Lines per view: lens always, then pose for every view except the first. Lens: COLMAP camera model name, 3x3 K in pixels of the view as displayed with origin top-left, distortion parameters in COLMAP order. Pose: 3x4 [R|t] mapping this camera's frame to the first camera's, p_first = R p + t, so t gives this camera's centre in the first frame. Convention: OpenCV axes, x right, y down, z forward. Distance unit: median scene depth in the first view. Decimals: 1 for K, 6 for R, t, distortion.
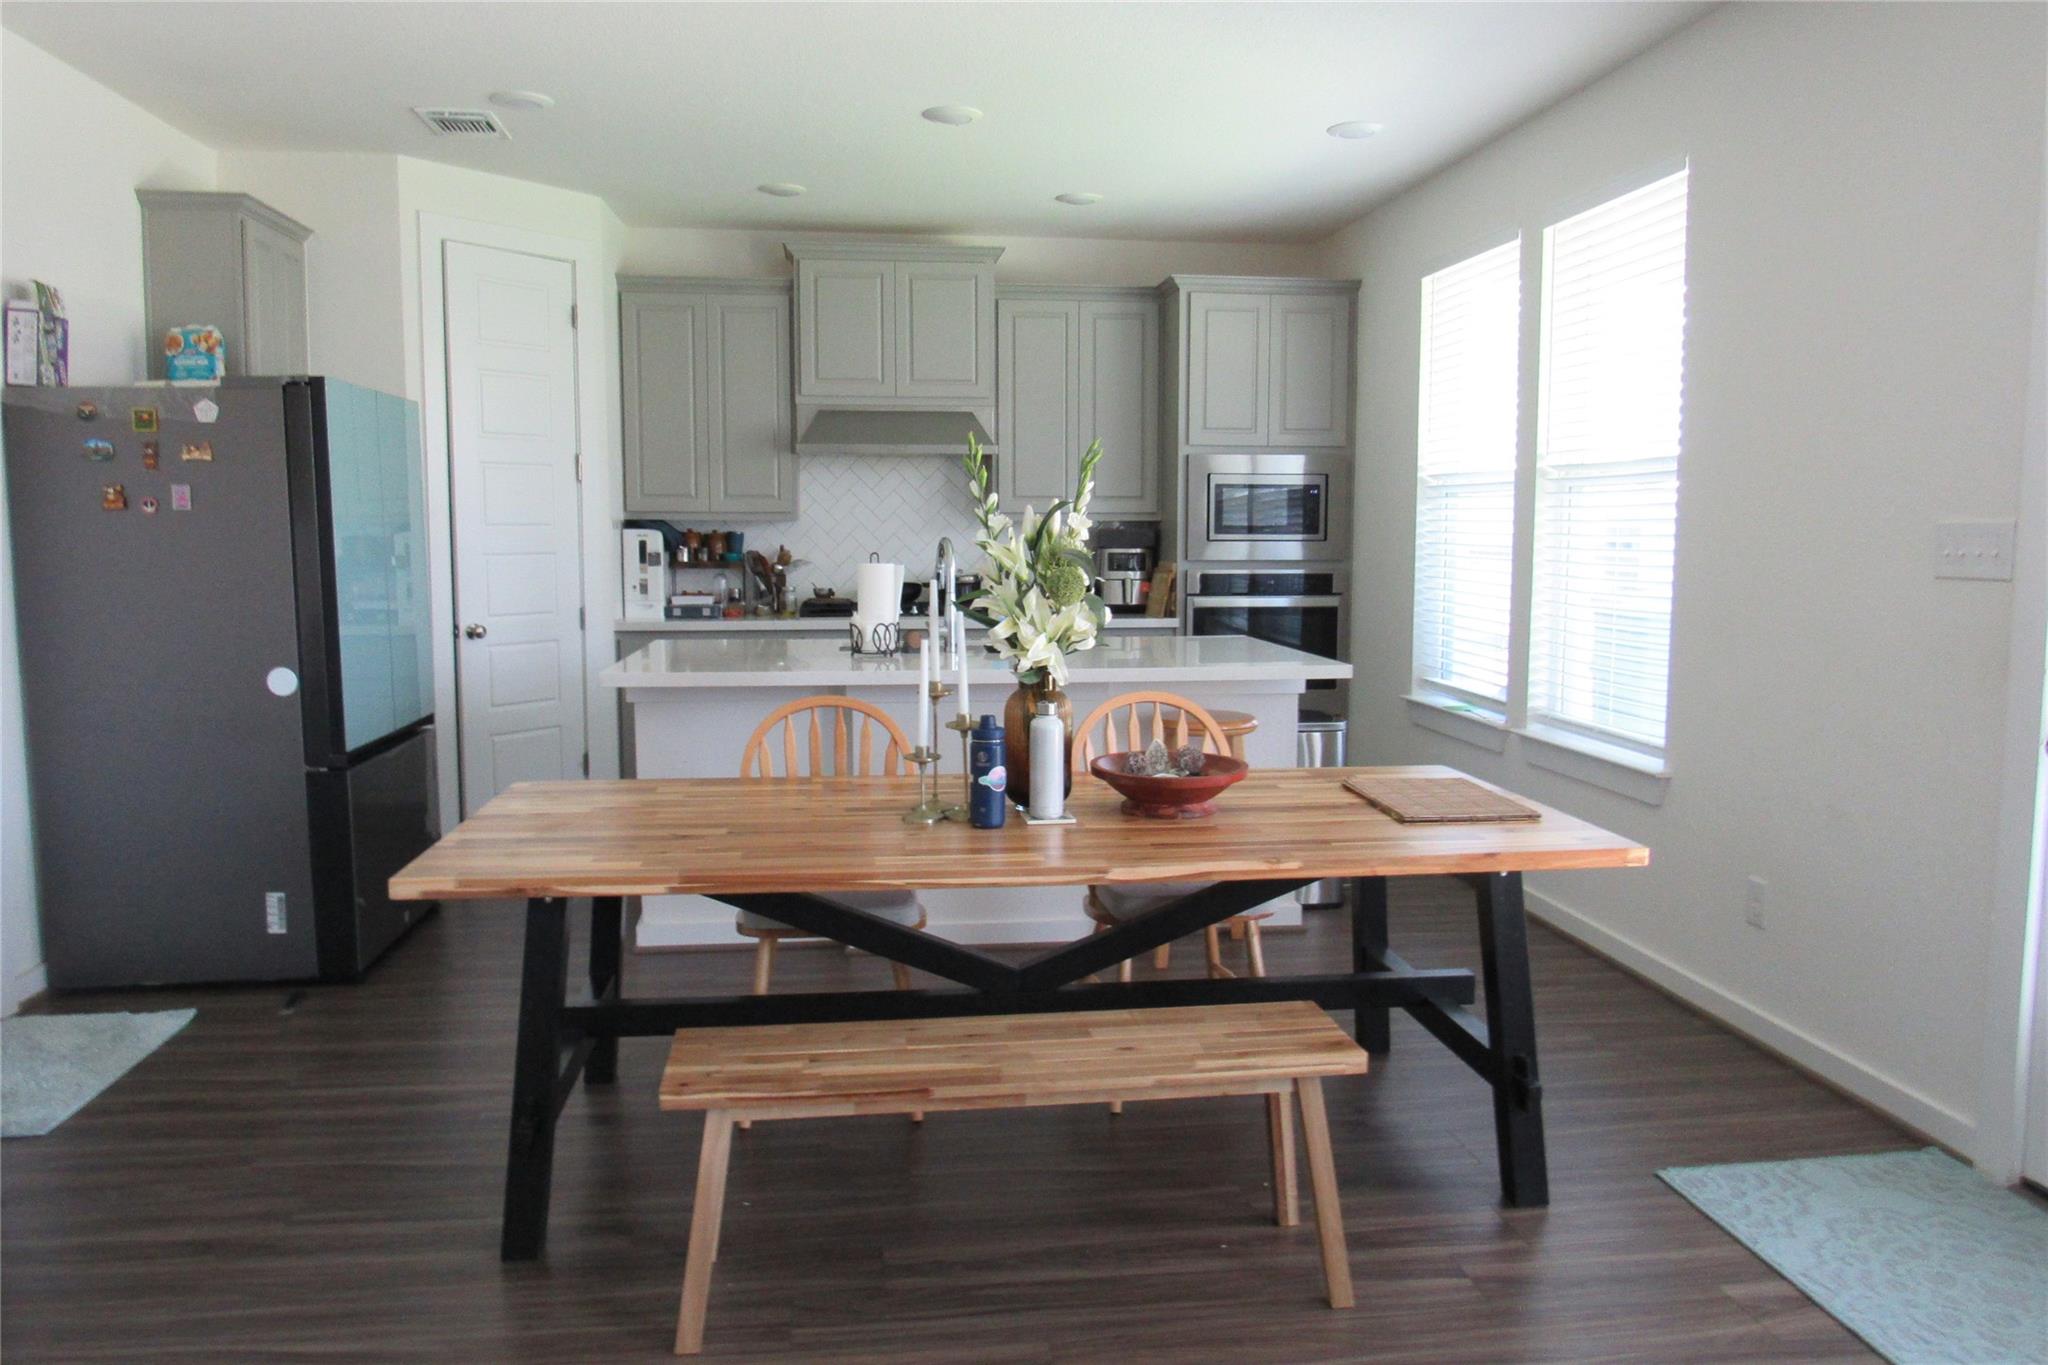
lens RADIAL K [[1457.3, 0, 1021.0], [0, 1457.3, 679.4], [0, 0, 1]] dist [-0.031160, 0.020728]
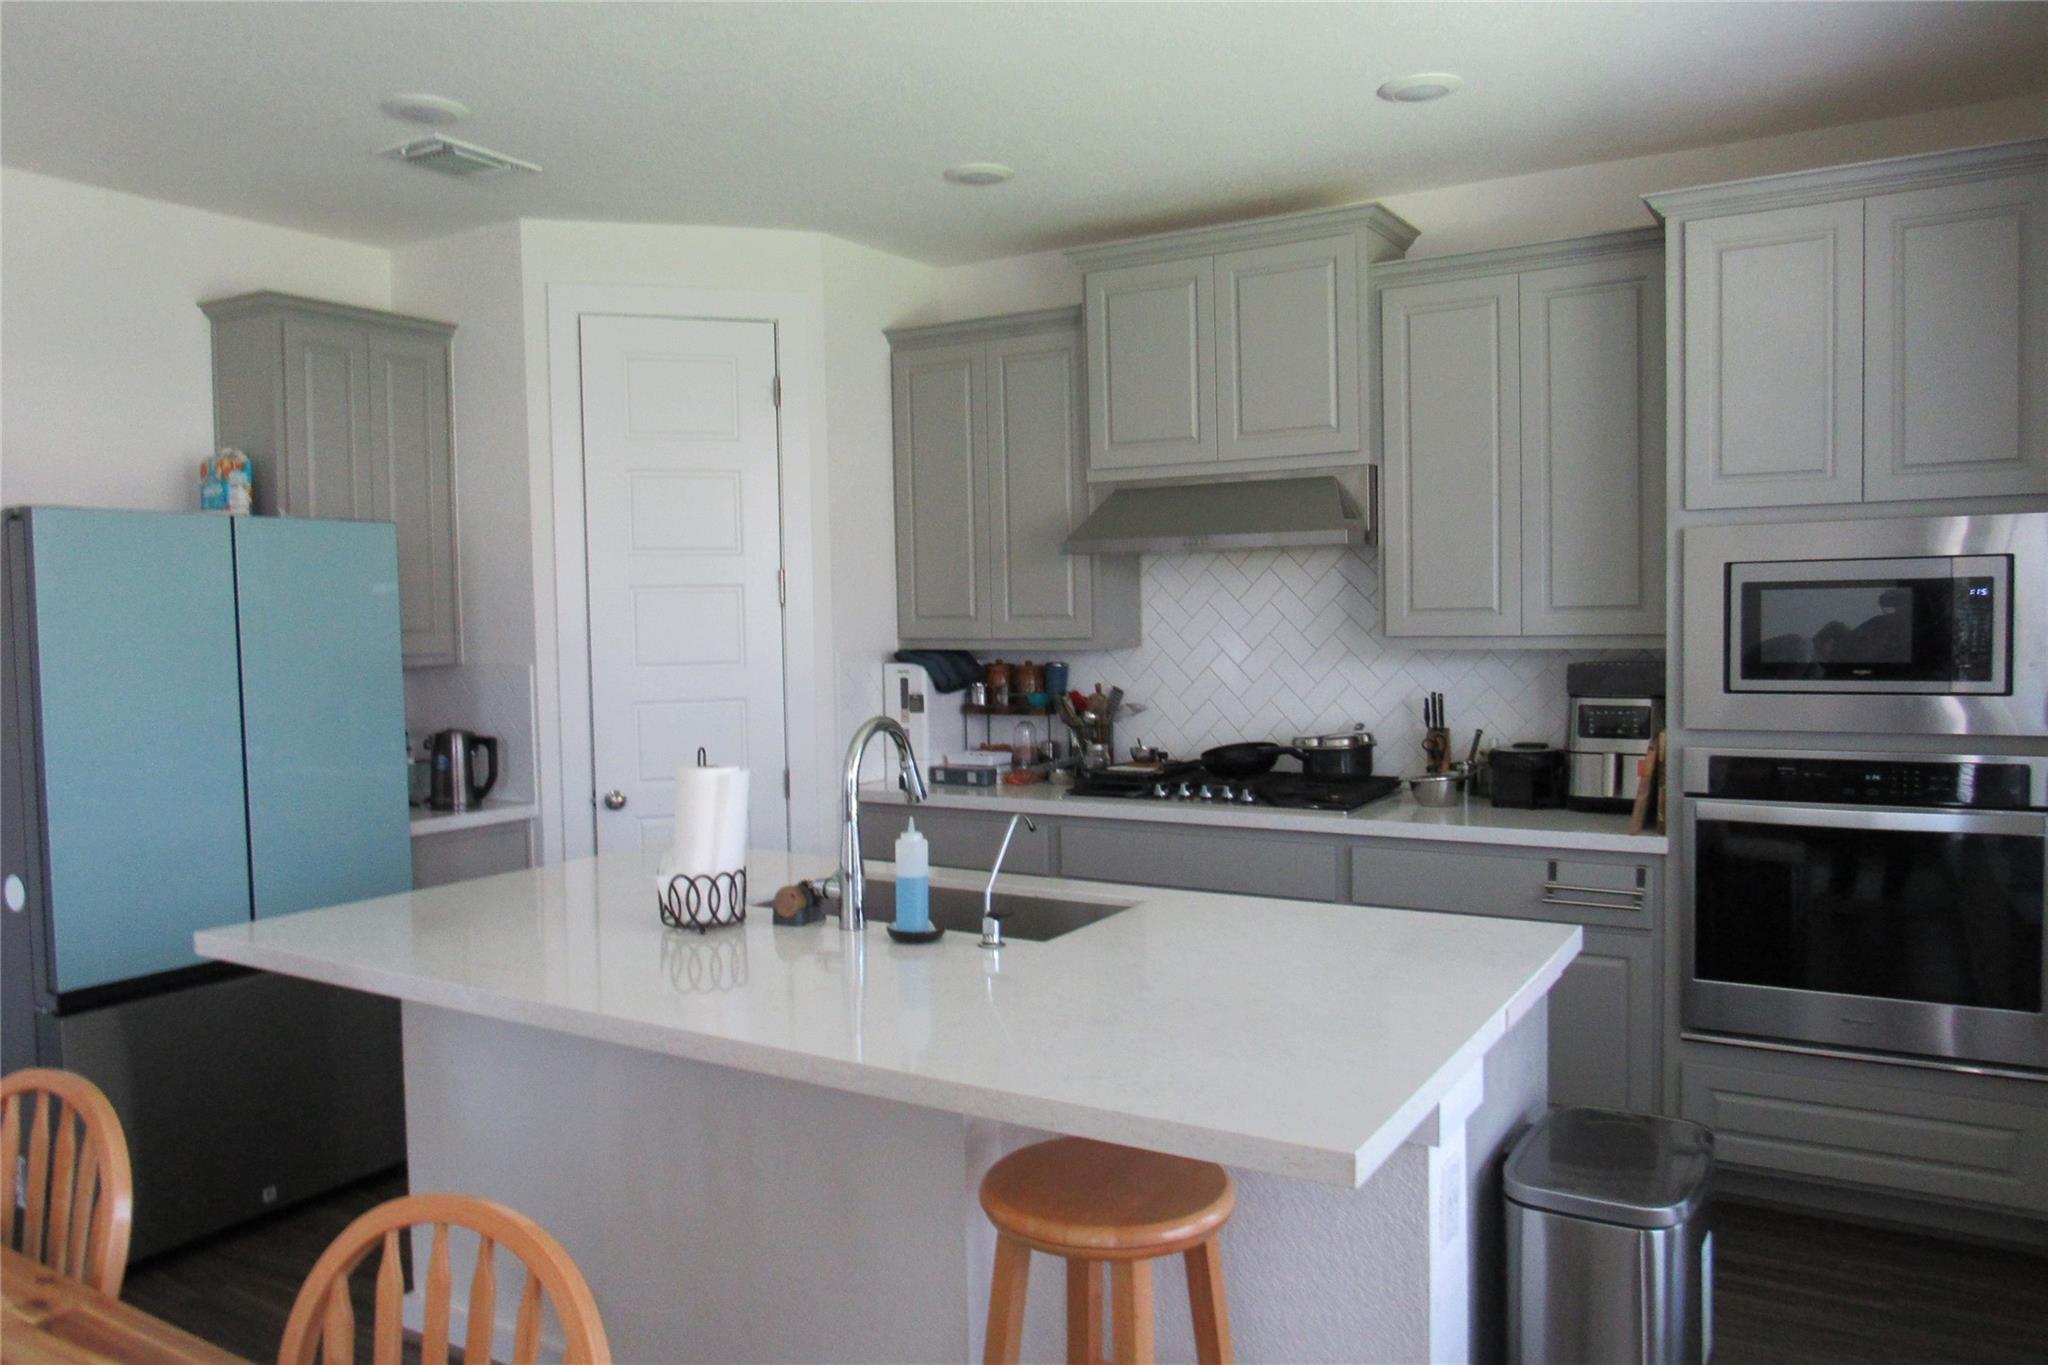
lens RADIAL K [[1457.3, 0, 1028.4], [0, 1457.3, 679.6], [0, 0, 1]] dist [-0.031160, 0.020728]
pose [[0.789190, 0.013439, -0.614002, 0.247956], [-0.045812, 0.998263, -0.037034, -0.069173], [0.612438, 0.057355, 0.788435, 0.442297]]
